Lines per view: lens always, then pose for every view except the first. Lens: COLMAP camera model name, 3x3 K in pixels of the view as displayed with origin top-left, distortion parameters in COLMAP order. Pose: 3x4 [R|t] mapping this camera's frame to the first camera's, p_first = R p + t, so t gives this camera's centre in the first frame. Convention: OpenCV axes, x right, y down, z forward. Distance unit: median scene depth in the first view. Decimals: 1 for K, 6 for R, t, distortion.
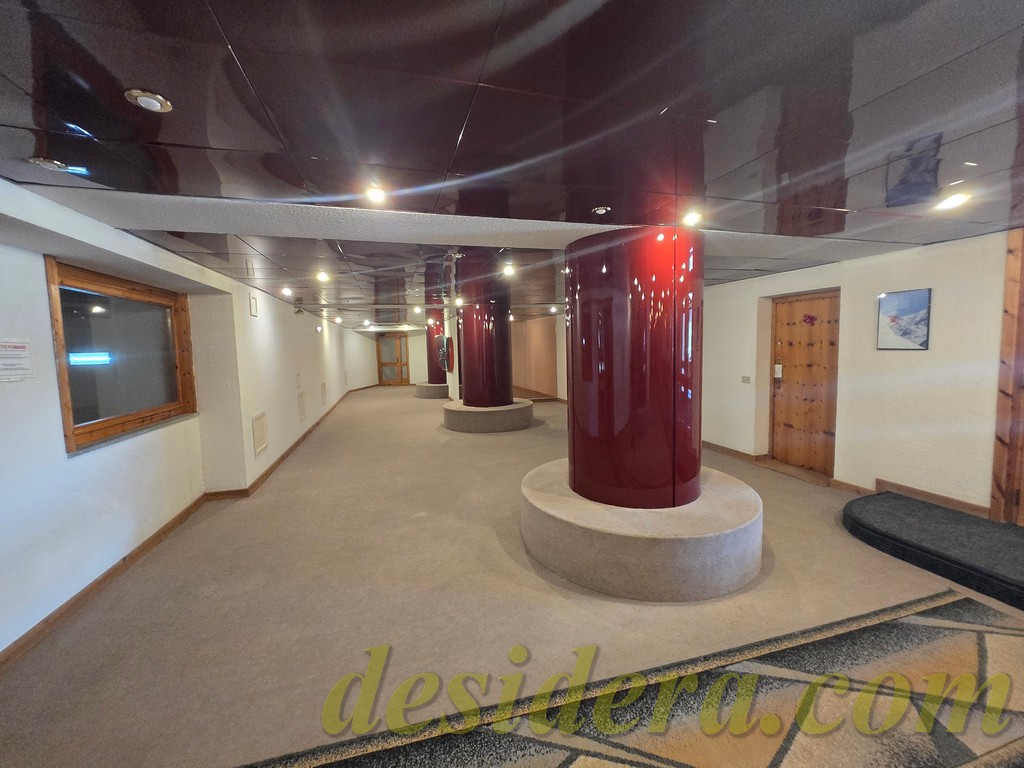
lens RADIAL K [[398.2, 0, 506.3], [0, 398.2, 378.9], [0, 0, 1]] dist [0.001641, -0.000866]
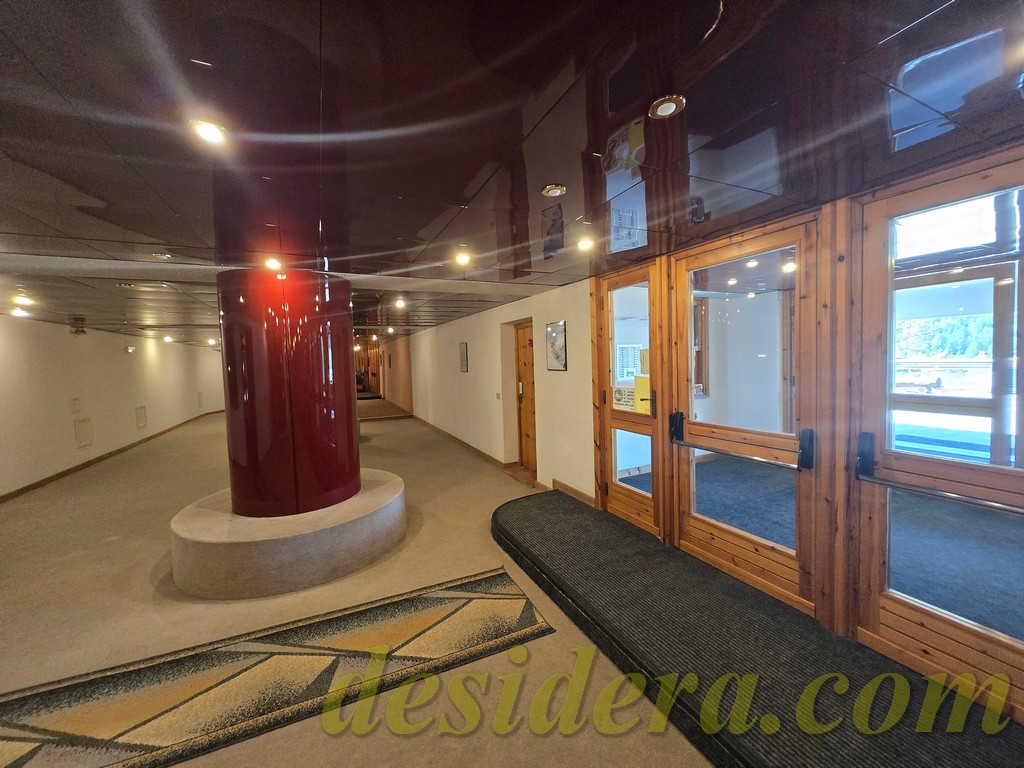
lens RADIAL K [[398.2, 0, 510.9], [0, 398.2, 383.0], [0, 0, 1]] dist [0.001641, -0.000866]
pose [[0.988416, -0.014143, 0.151106, 0.808834], [0.018625, 0.999426, -0.028290, -0.004914], [-0.150619, 0.030776, 0.988113, -0.202585]]
